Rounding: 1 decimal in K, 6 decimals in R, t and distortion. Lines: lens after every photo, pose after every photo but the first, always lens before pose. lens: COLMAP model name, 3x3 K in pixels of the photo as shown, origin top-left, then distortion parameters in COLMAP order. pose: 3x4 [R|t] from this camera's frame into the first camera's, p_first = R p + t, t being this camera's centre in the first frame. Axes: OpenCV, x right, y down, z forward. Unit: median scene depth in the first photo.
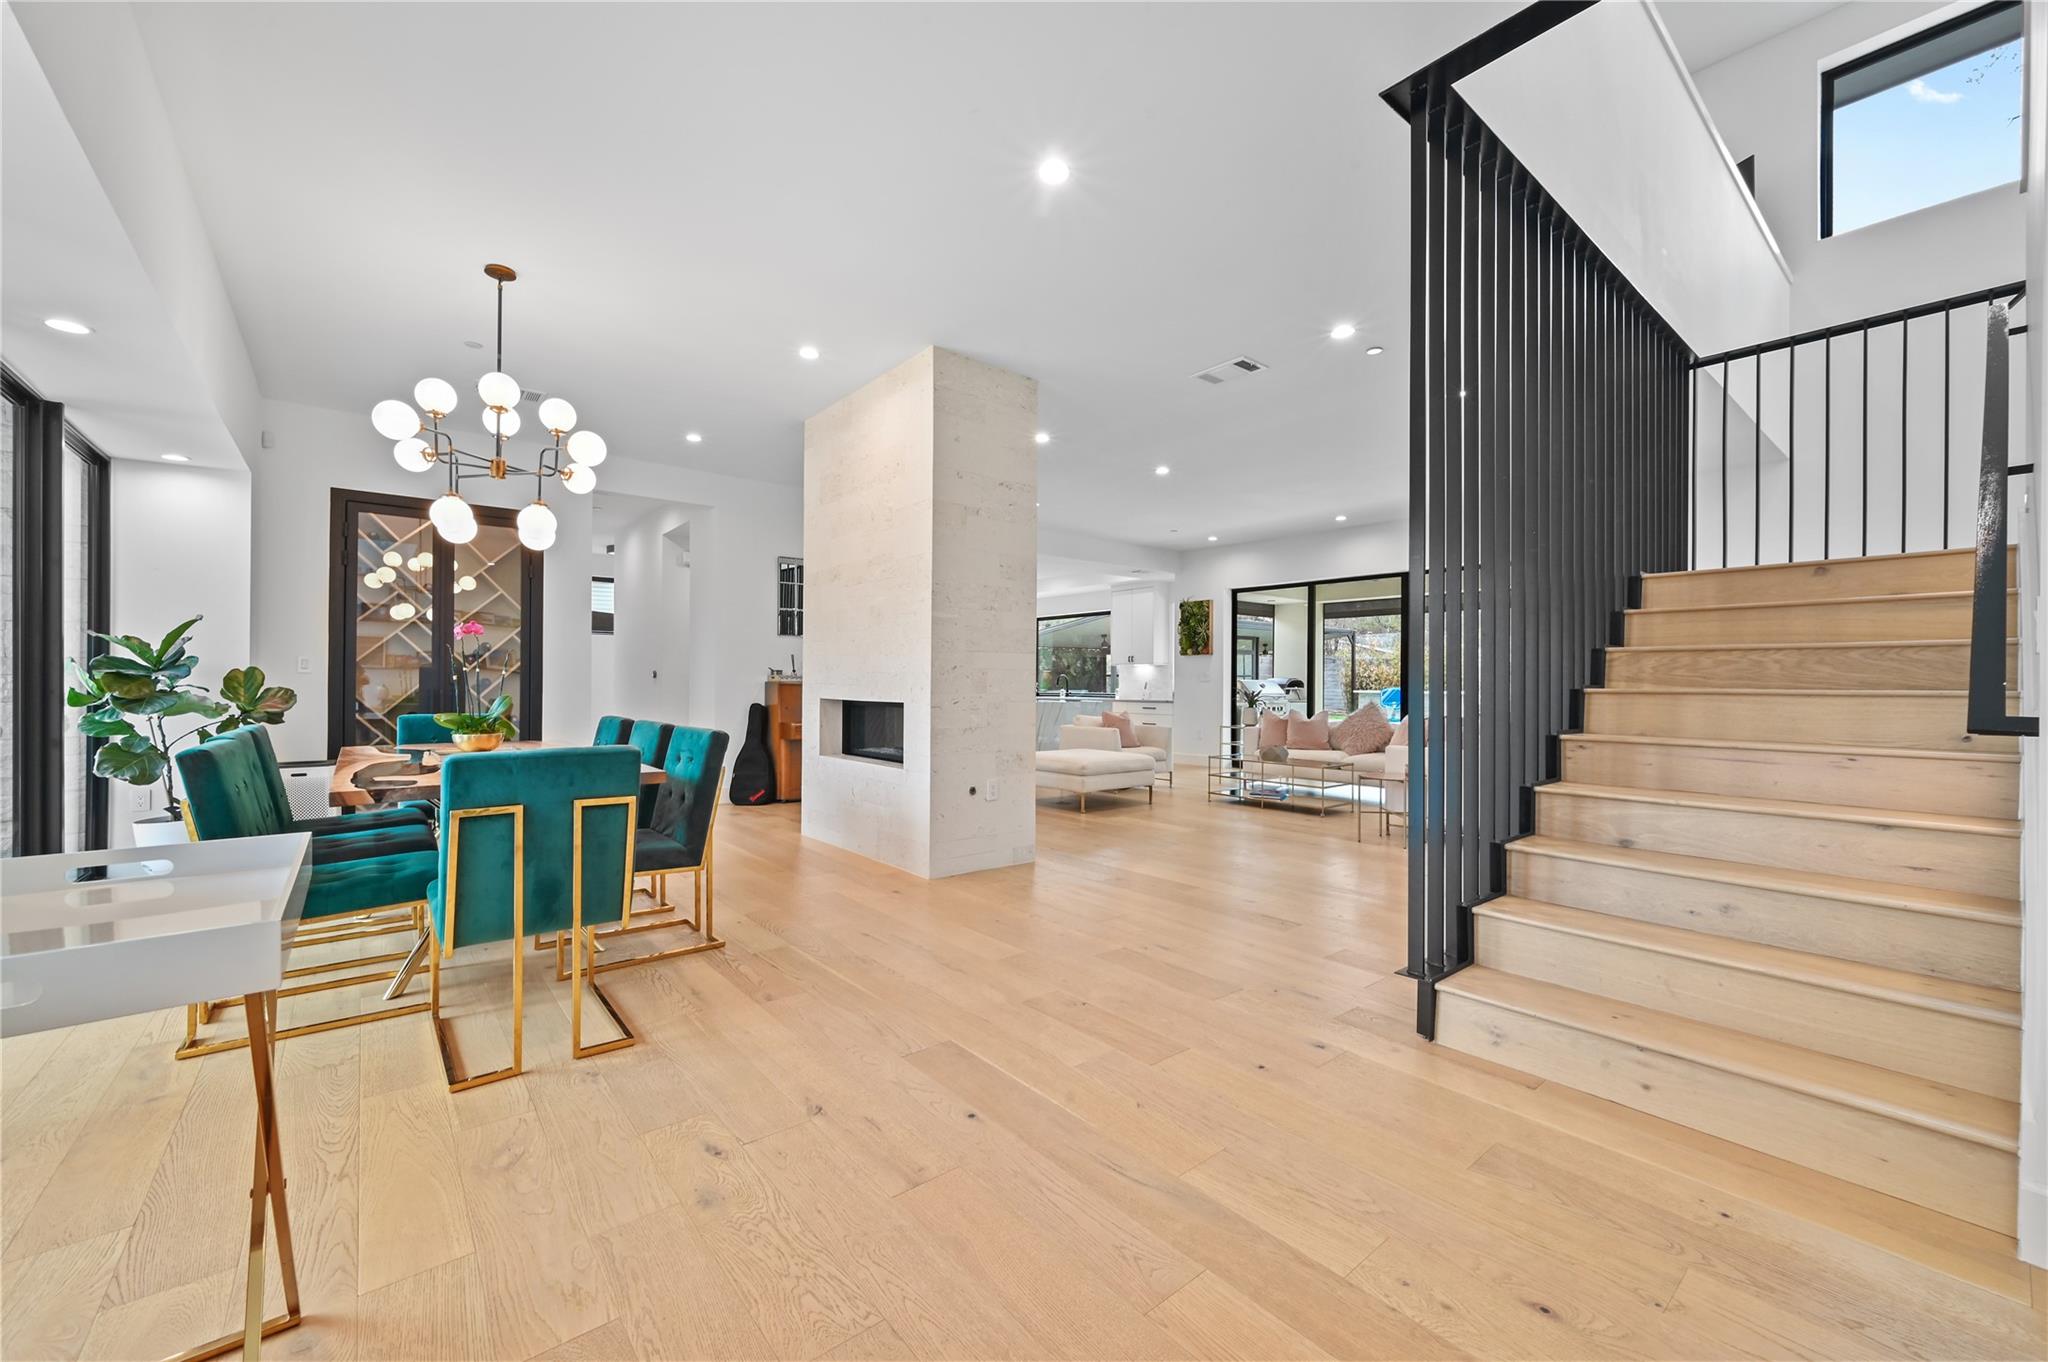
lens RADIAL K [[807.0, 0, 1027.7], [0, 807.0, 682.9], [0, 0, 1]] dist [-0.010232, -0.000100]
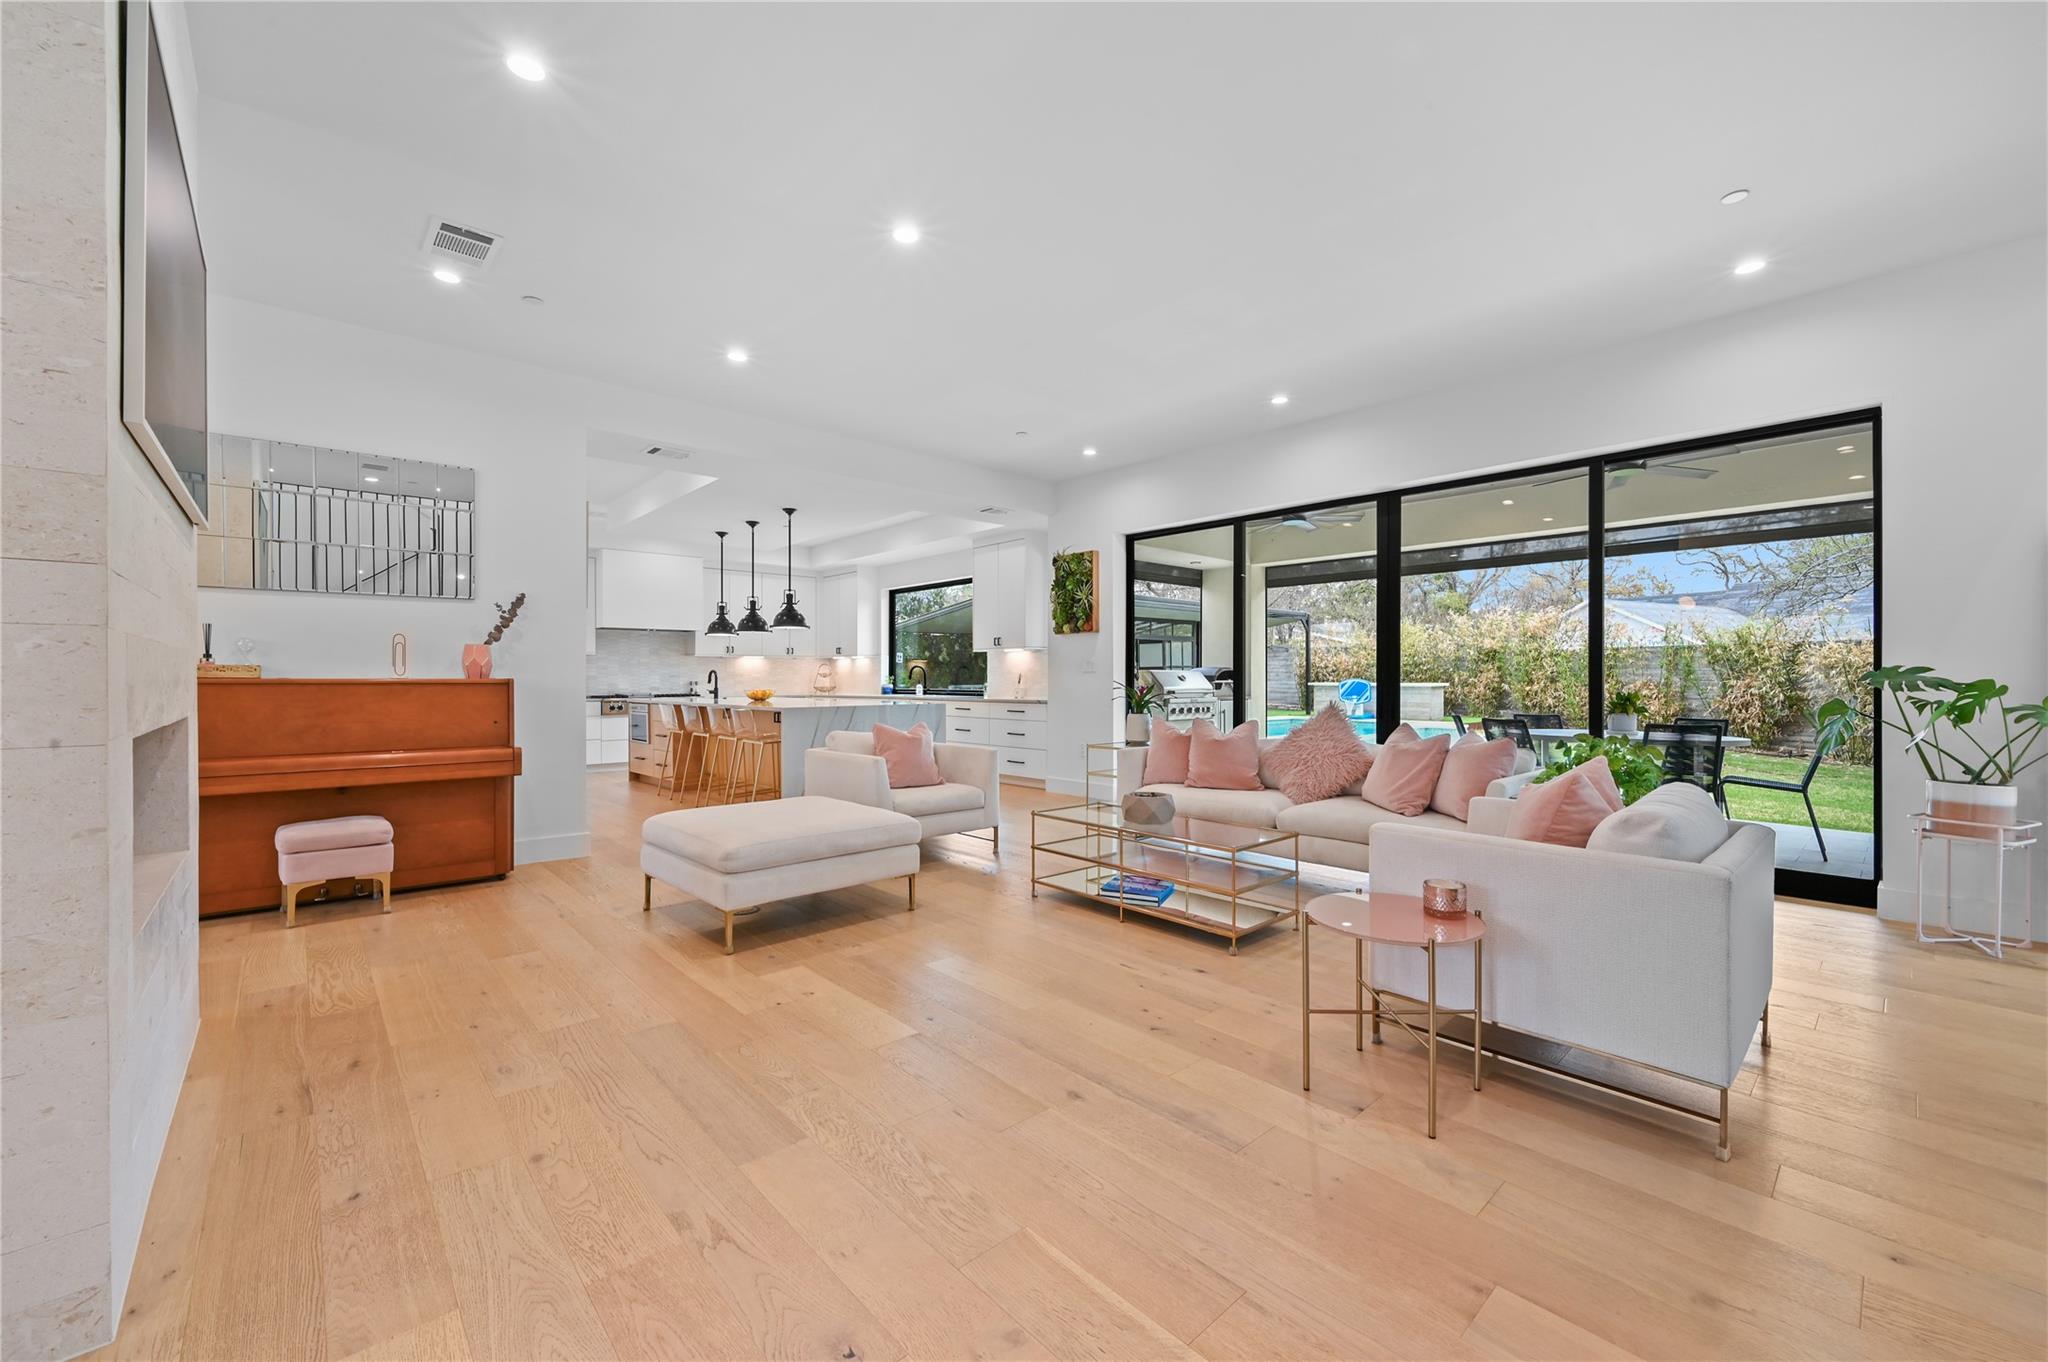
lens RADIAL K [[807.0, 0, 1031.1], [0, 807.0, 674.5], [0, 0, 1]] dist [-0.010232, -0.000100]
pose [[0.998692, -0.004394, 0.050939, 0.135272], [0.004497, 0.999988, -0.001909, 0.001236], [-0.050930, 0.002136, 0.998700, 0.321857]]
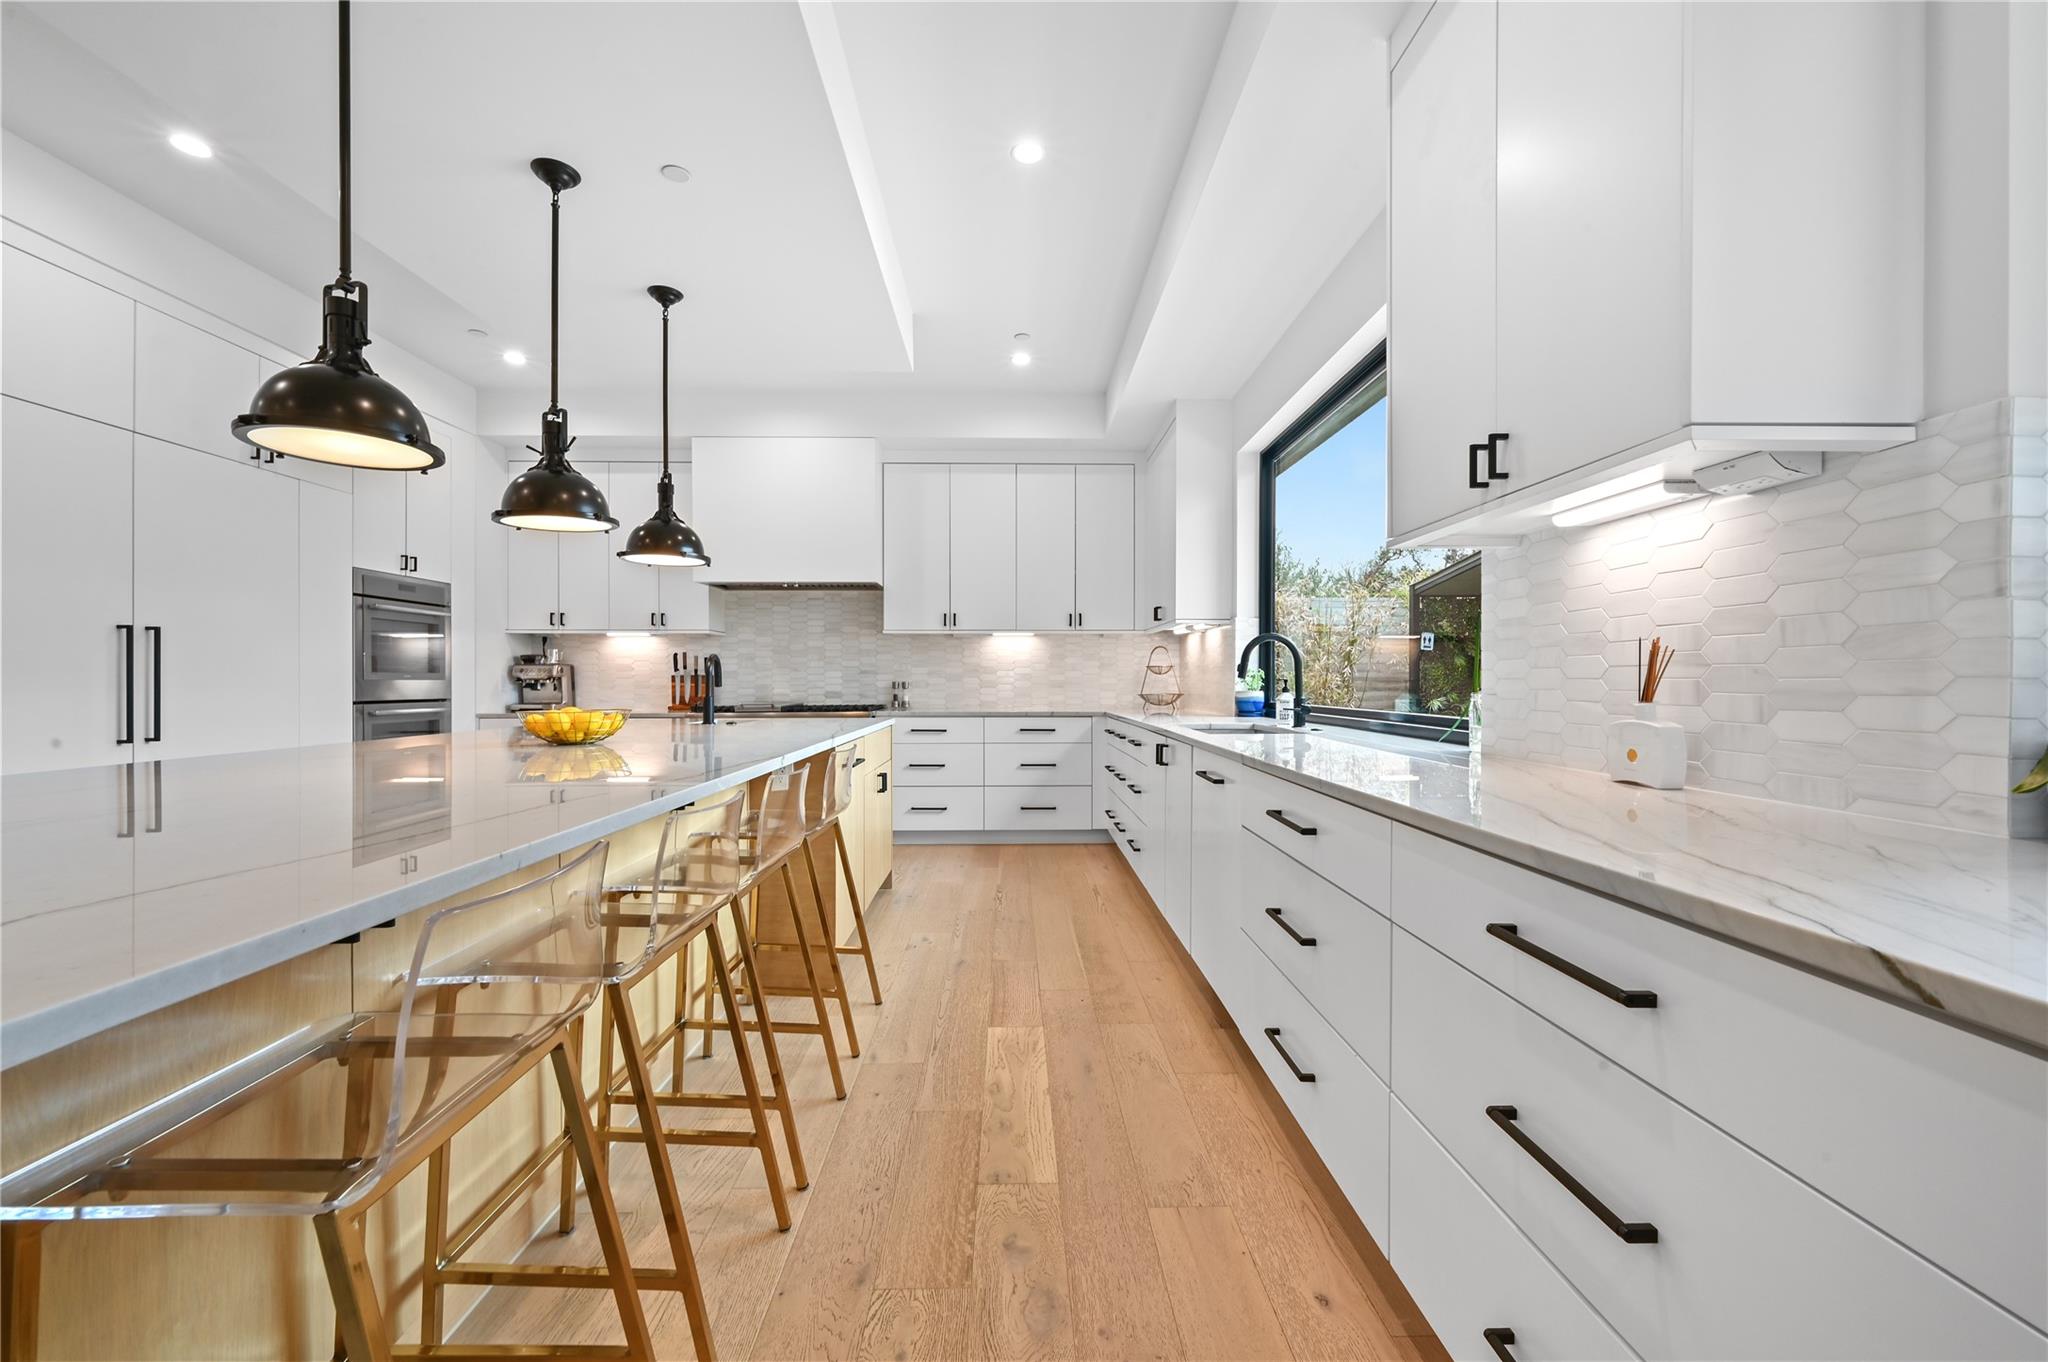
lens RADIAL K [[807.0, 0, 1027.8], [0, 807.0, 680.7], [0, 0, 1]] dist [-0.010232, -0.000100]
pose [[0.786484, -0.001540, -0.617609, 0.164818], [0.003490, 0.999992, 0.001952, 0.004601], [0.617601, -0.003691, 0.786483, 0.956399]]
